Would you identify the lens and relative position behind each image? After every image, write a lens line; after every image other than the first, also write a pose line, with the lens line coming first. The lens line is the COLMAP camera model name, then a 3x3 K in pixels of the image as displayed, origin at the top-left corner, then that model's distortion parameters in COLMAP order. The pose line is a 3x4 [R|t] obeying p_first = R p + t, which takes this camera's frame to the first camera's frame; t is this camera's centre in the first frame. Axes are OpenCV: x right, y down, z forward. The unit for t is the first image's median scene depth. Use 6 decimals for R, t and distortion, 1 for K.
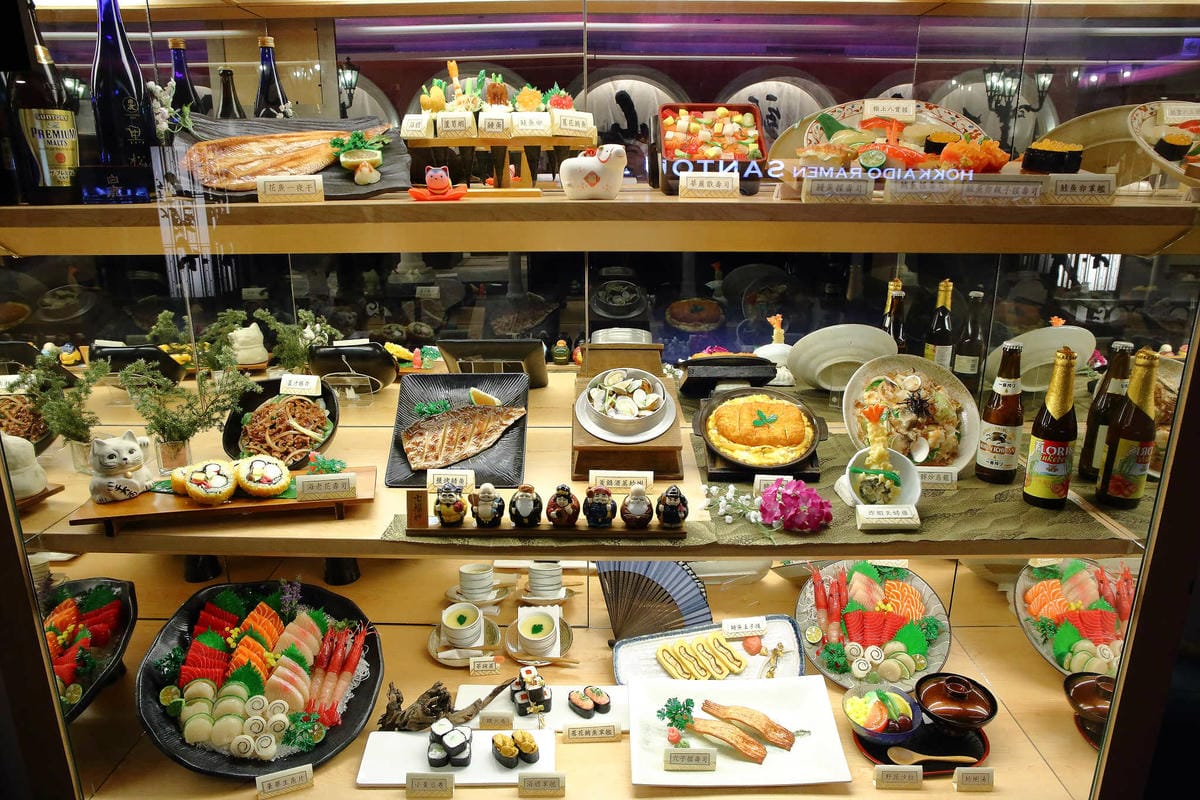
lens RADIAL K [[824.2, 0, 600.0], [0, 824.2, 400.0], [0, 0, 1]] dist [-0.067211, 0.002780]
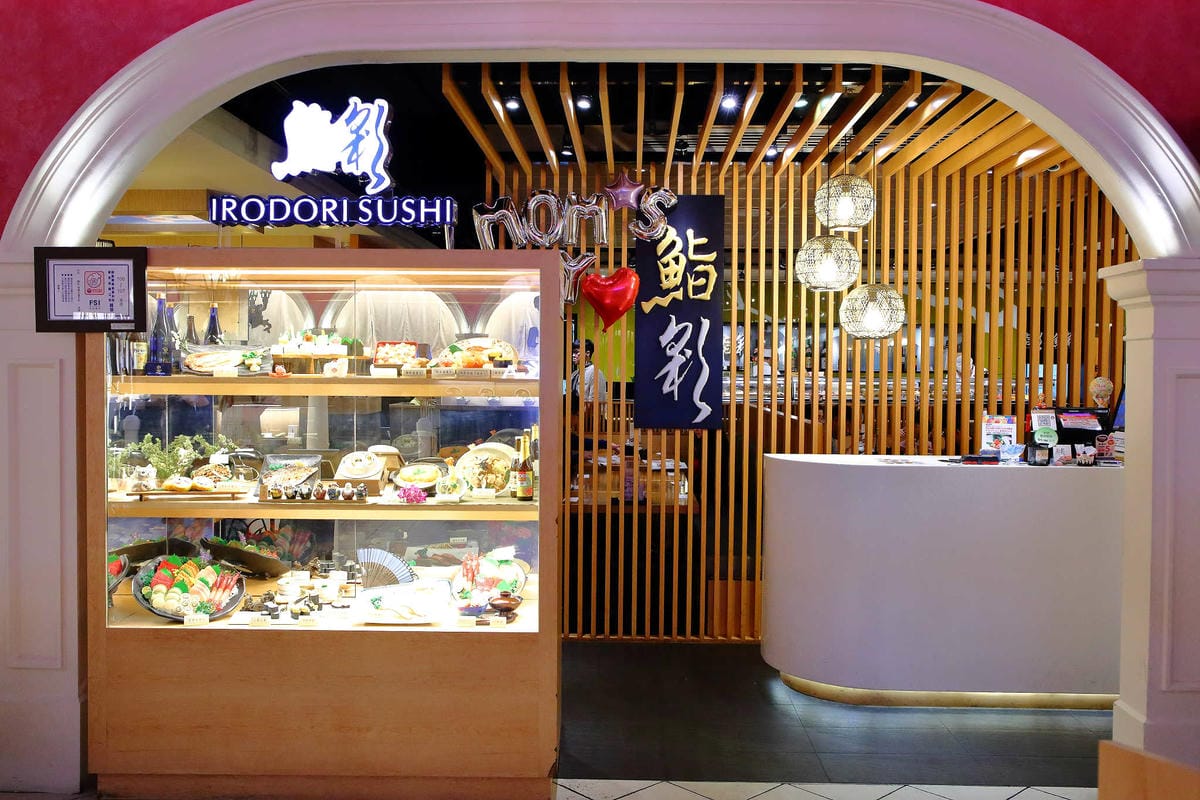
lens RADIAL K [[1126.3, 0, 600.0], [0, 1126.3, 400.0], [0, 0, 1]] dist [0.010600, 0.005302]
pose [[0.999962, 0.008745, -0.000190, 0.716879], [-0.008519, 0.968767, -0.247827, 0.618983], [-0.001983, 0.247819, 0.968804, -2.160156]]
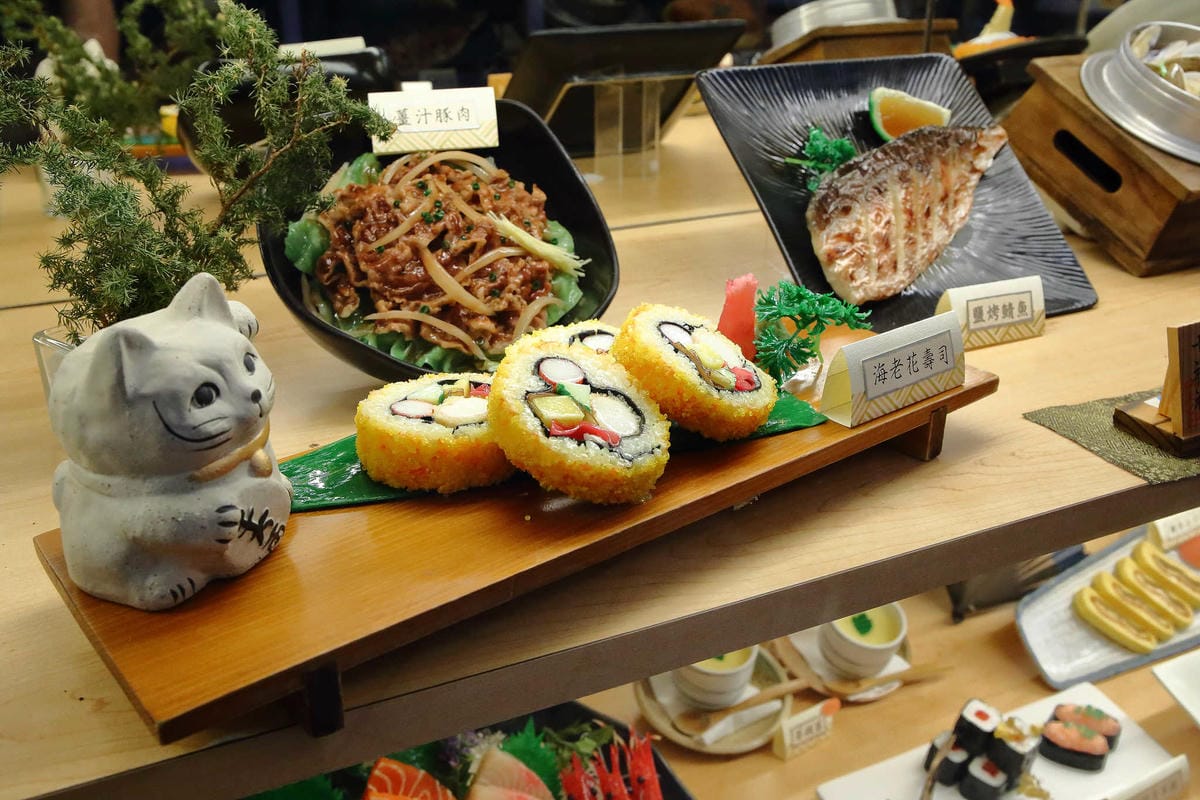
lens RADIAL K [[1107.0, 0, 600.1], [0, 1107.0, 363.3], [0, 0, 1]] dist [-0.007127, -0.001079]
pose [[0.896713, -0.163892, 0.411151, -0.542870], [0.119728, 0.984105, 0.131157, 0.030174], [-0.426111, -0.068384, 0.902082, 0.582400]]
